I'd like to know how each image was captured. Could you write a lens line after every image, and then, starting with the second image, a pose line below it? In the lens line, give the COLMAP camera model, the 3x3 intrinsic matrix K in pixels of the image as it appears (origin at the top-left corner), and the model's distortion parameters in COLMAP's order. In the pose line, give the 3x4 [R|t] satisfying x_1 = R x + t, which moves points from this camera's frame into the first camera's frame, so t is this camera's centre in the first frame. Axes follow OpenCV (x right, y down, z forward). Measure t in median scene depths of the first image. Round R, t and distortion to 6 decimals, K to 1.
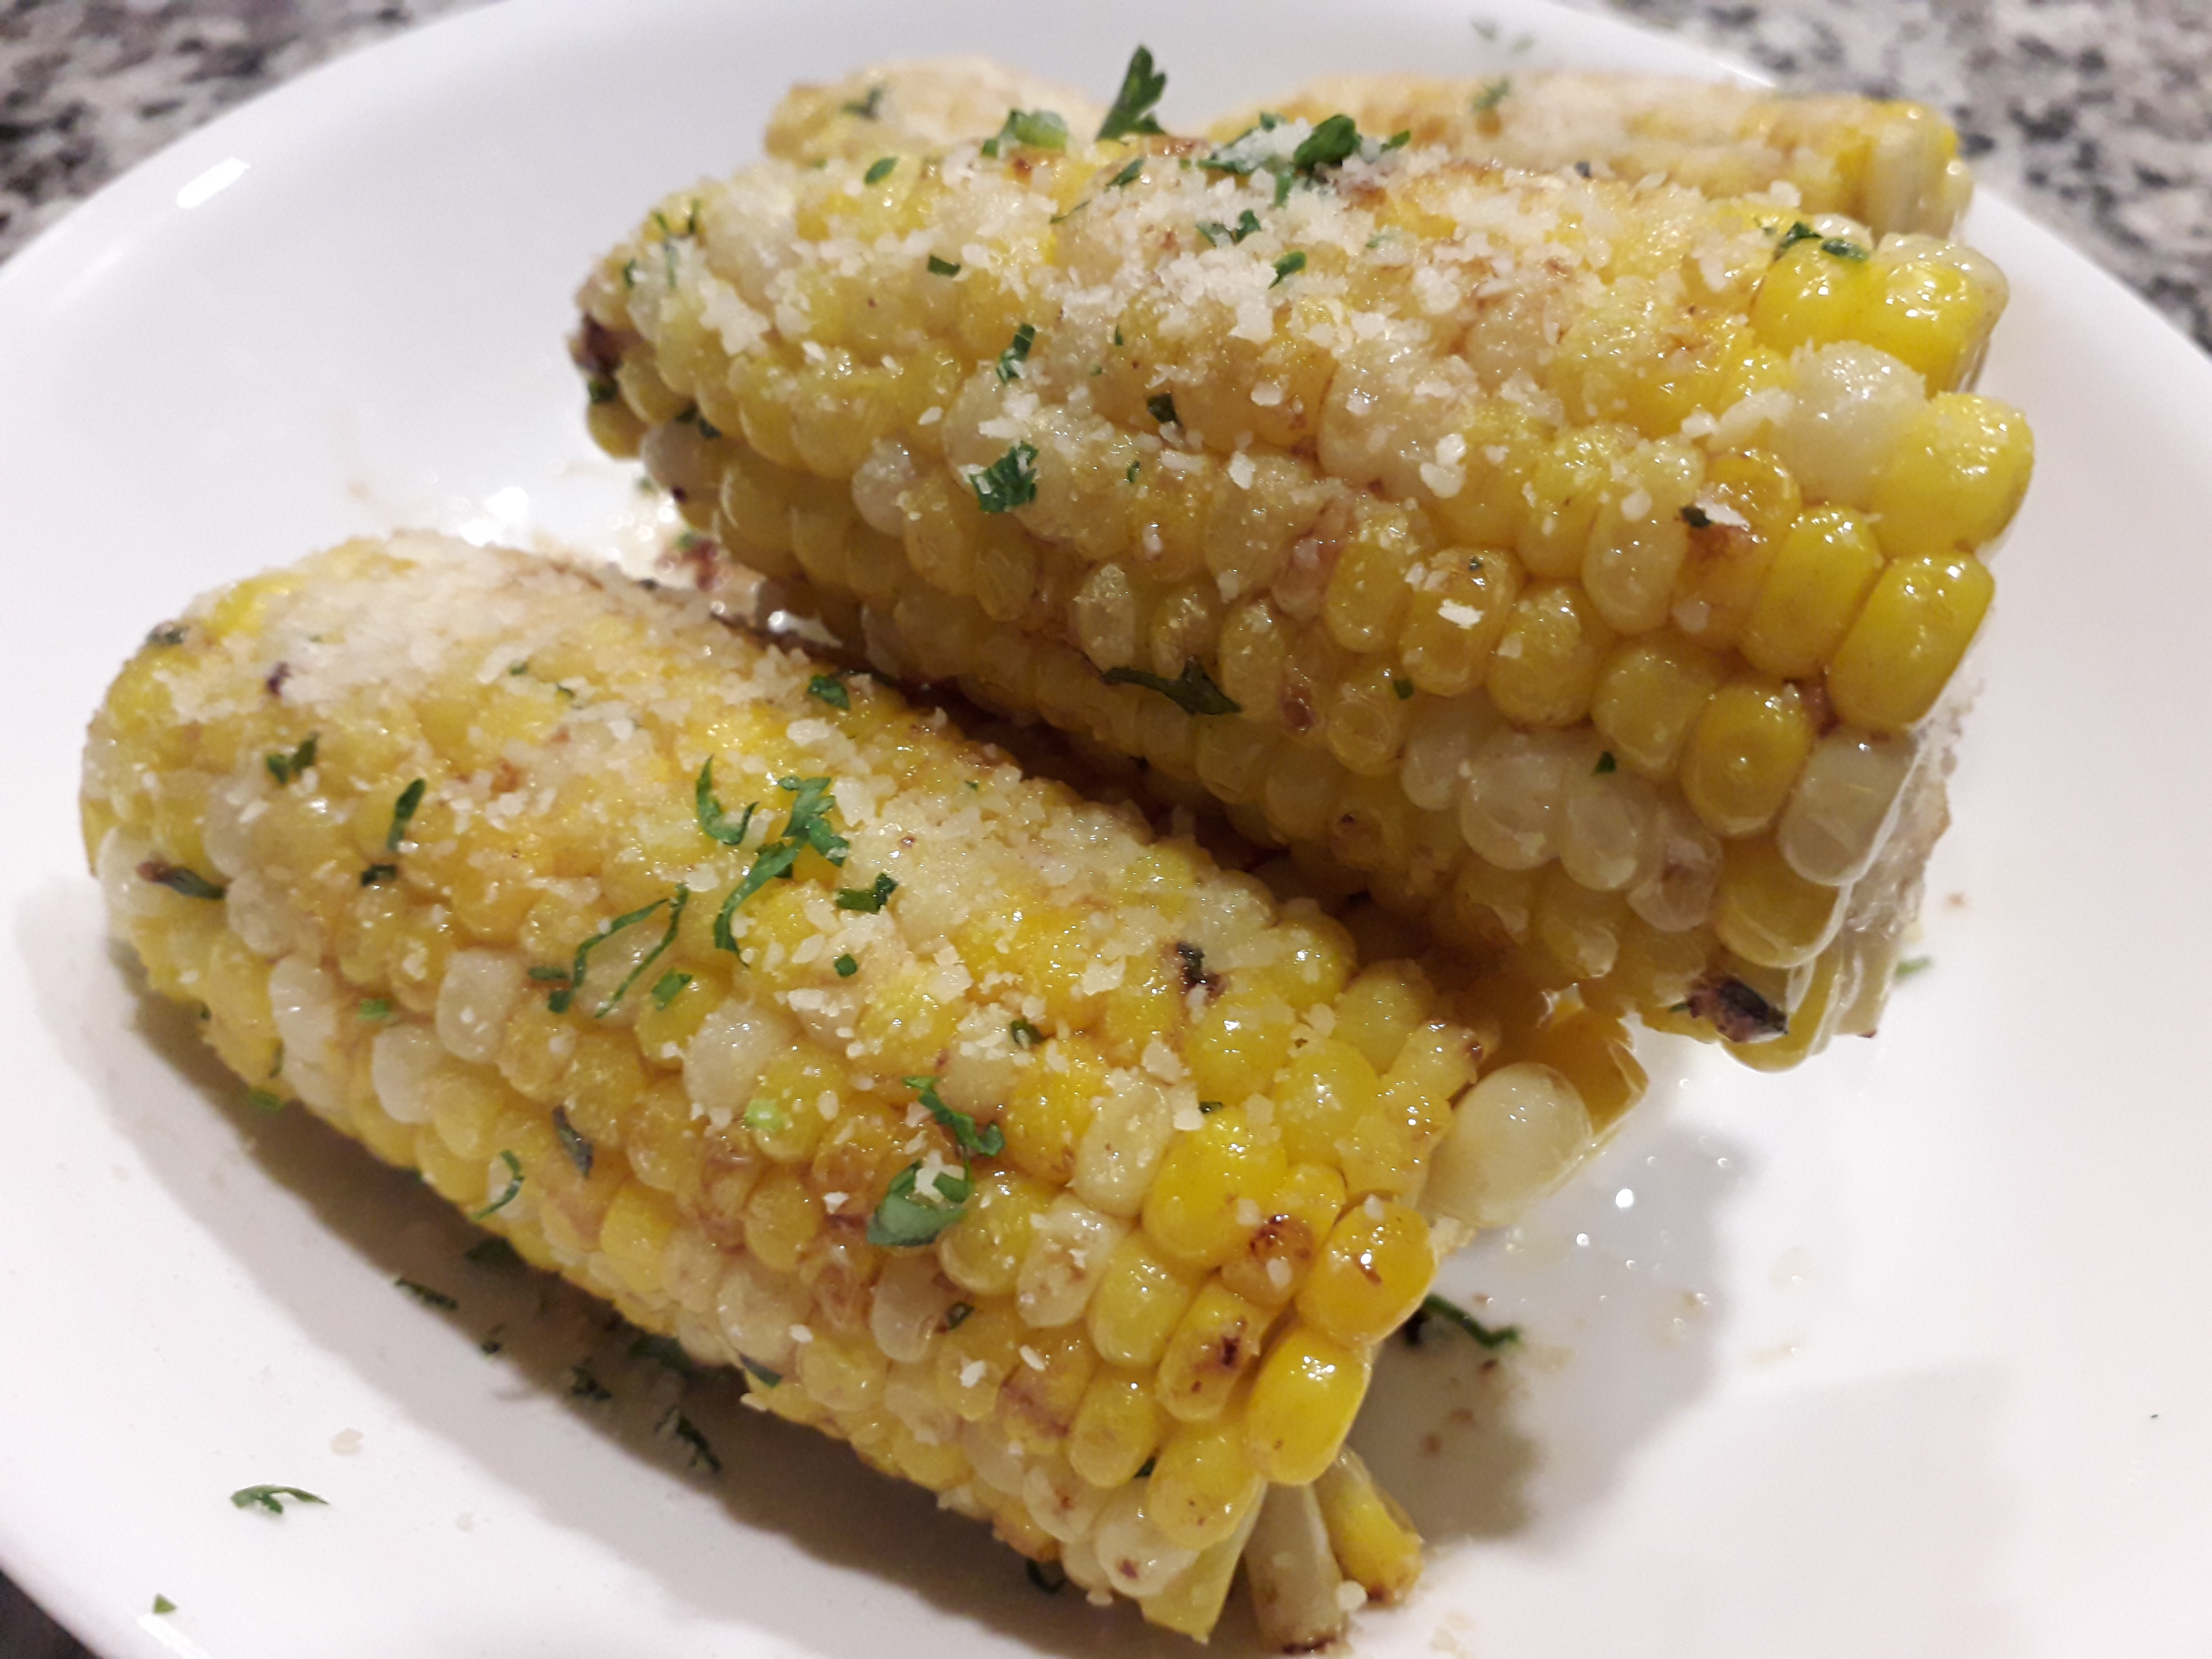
lens RADIAL K [[1875.7, 0, 1106.0], [0, 1875.7, 829.5], [0, 0, 1]] dist [0.143891, -0.436623]
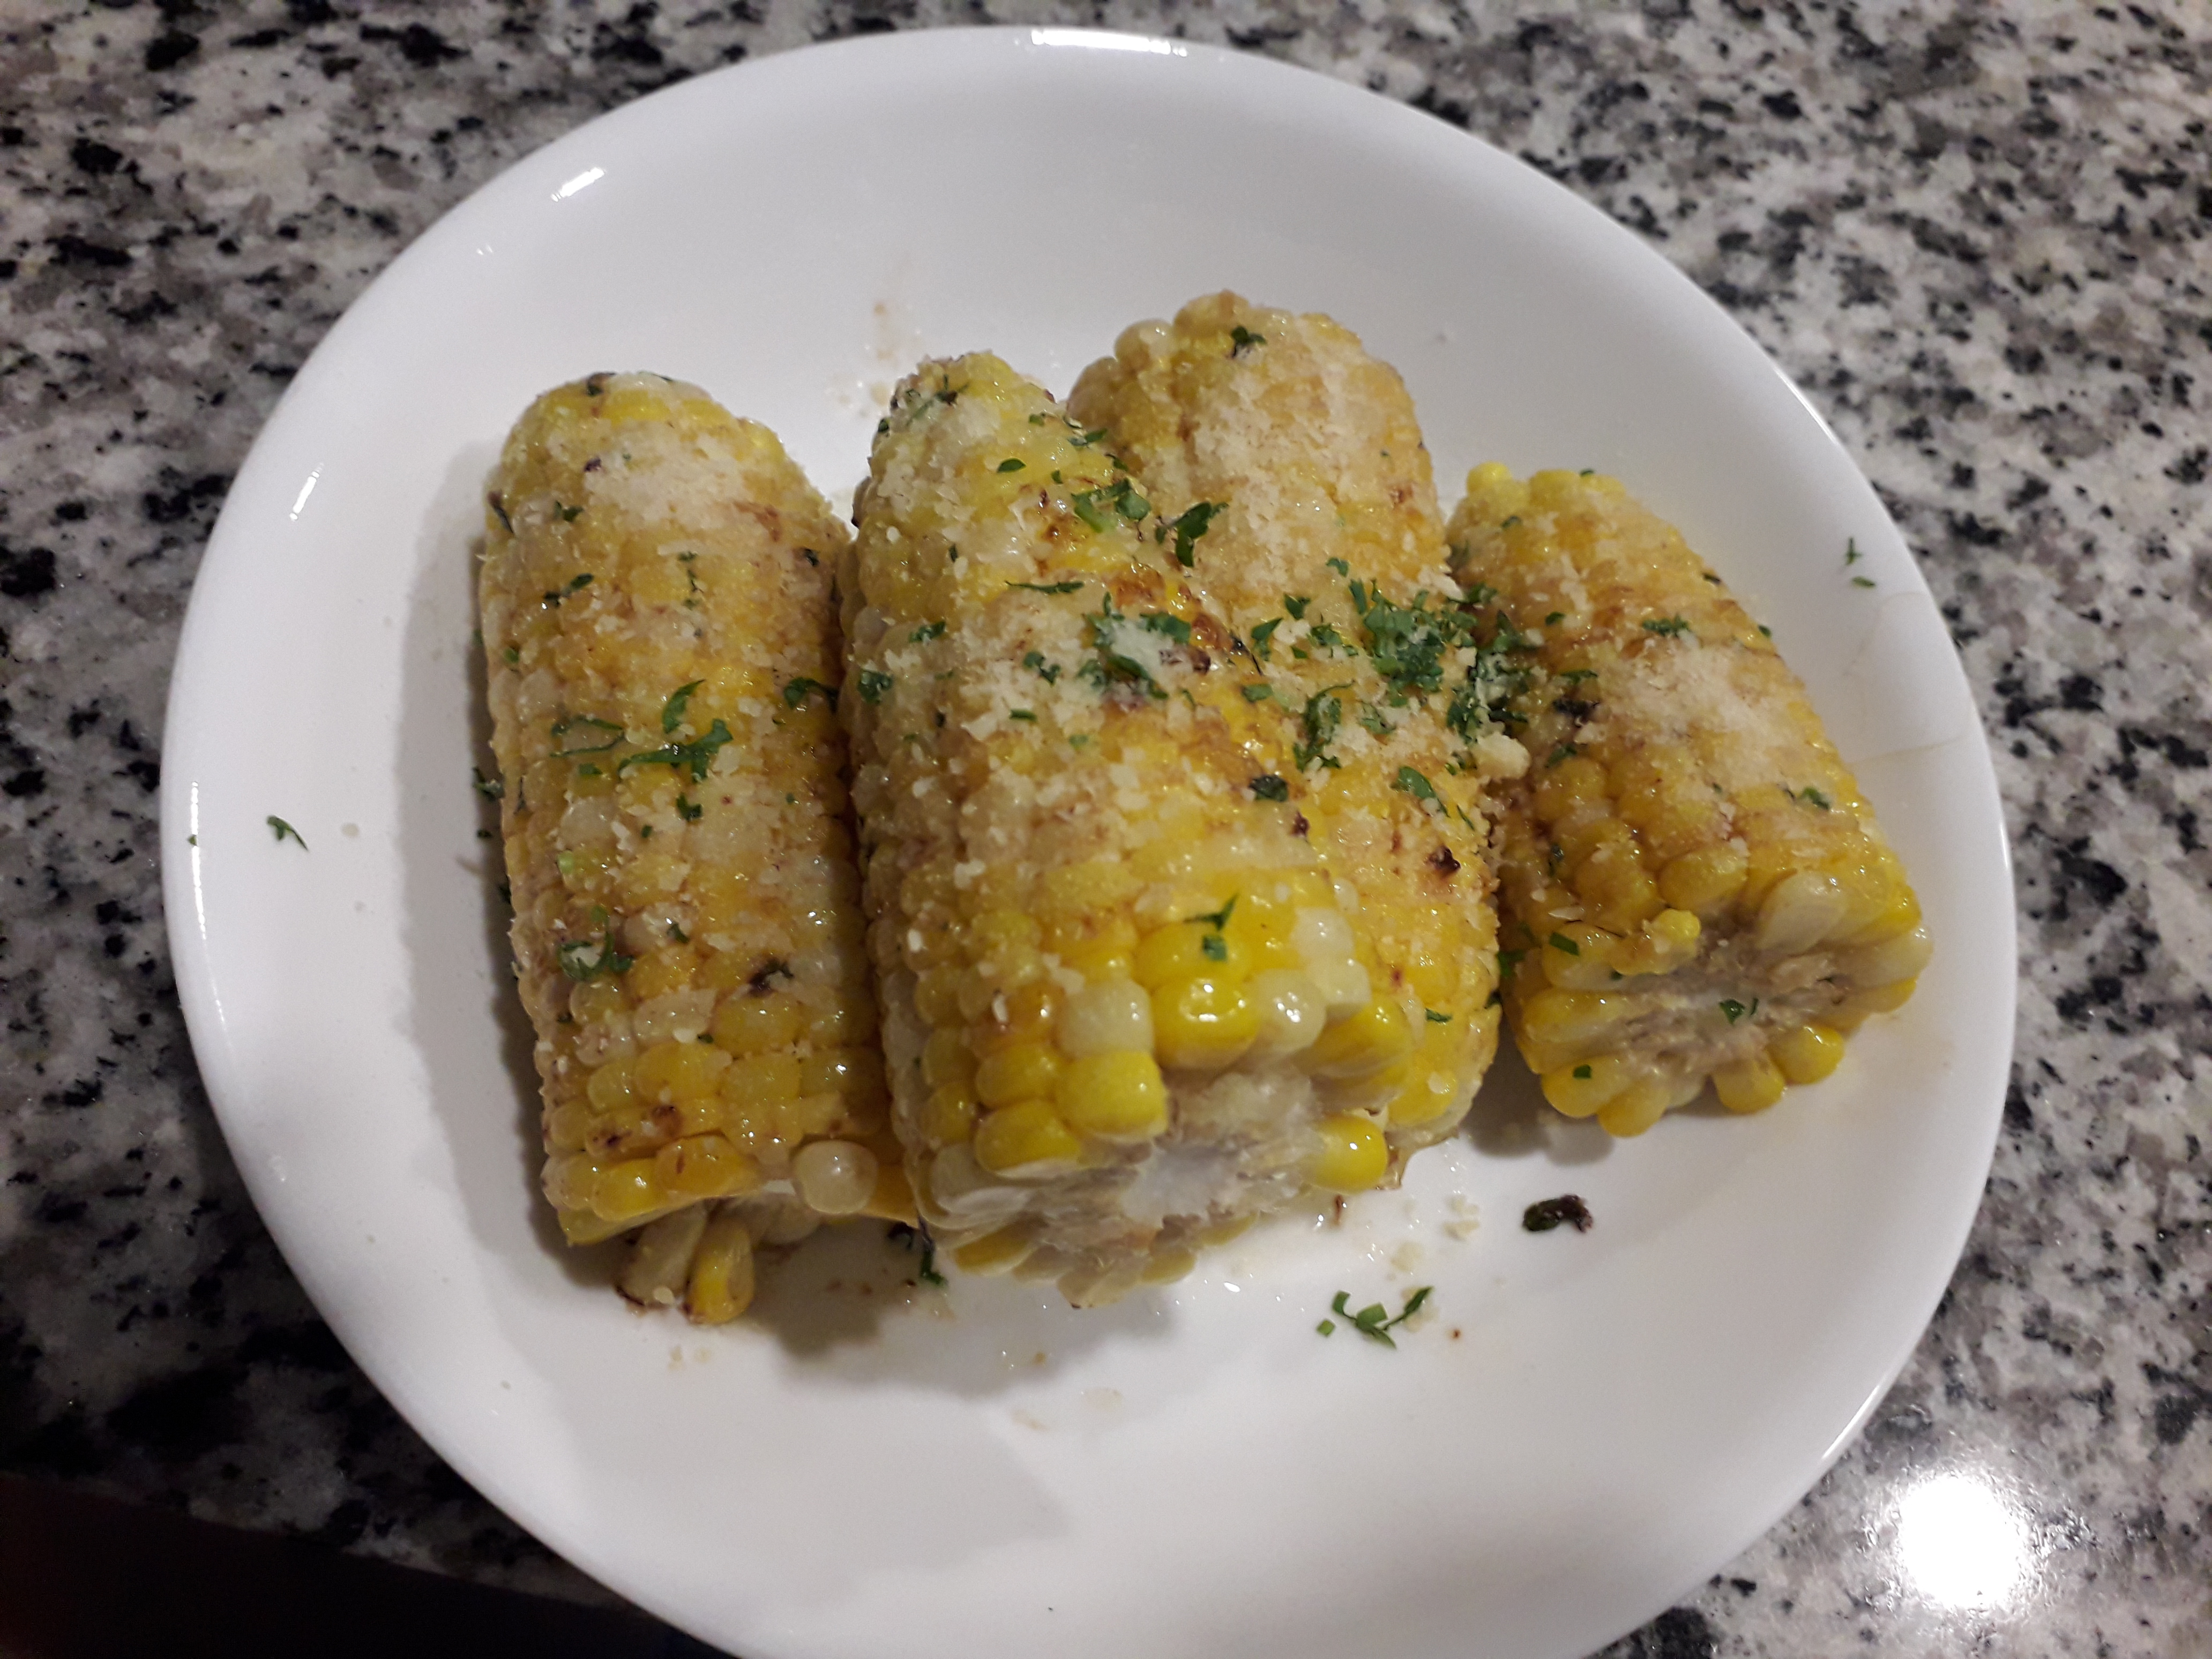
lens RADIAL K [[1875.7, 0, 1106.0], [0, 1875.7, 829.5], [0, 0, 1]] dist [0.143891, -0.436623]
pose [[0.680219, 0.688768, -0.250802, 0.564699], [-0.623462, 0.723577, 0.296195, -0.684546], [0.385484, -0.045112, 0.921611, -0.426554]]
